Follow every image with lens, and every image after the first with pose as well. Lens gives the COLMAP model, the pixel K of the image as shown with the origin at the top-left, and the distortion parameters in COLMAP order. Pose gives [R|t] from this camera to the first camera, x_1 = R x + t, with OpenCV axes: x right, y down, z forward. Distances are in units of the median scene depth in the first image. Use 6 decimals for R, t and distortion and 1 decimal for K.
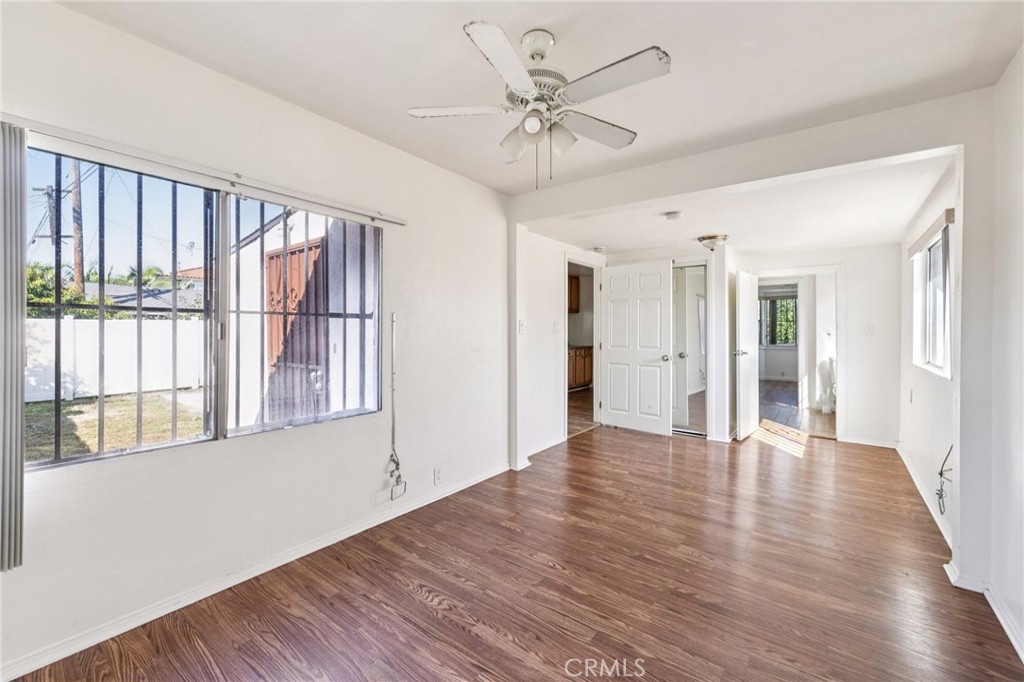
lens RADIAL K [[430.9, 0, 505.2], [0, 430.9, 329.8], [0, 0, 1]] dist [0.006474, 0.000074]
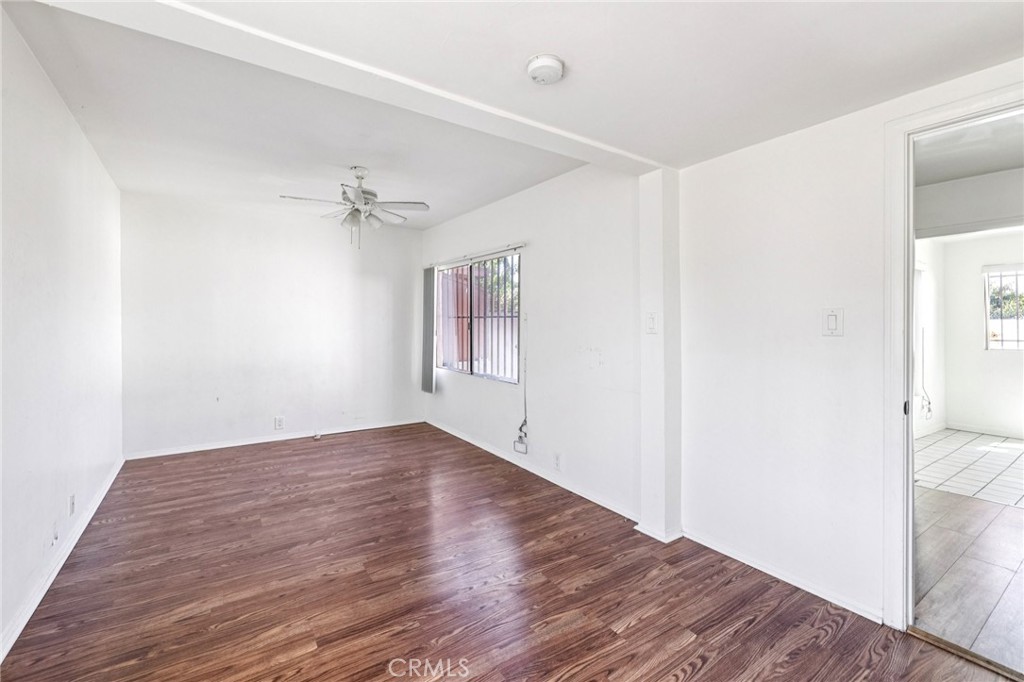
lens RADIAL K [[430.9, 0, 508.6], [0, 430.9, 325.1], [0, 0, 1]] dist [0.006474, 0.000074]
pose [[-0.310825, -0.003397, -0.950461, 1.065285], [-0.006916, 0.999975, -0.001312, -0.000451], [0.950442, 0.006165, -0.310841, 1.432264]]
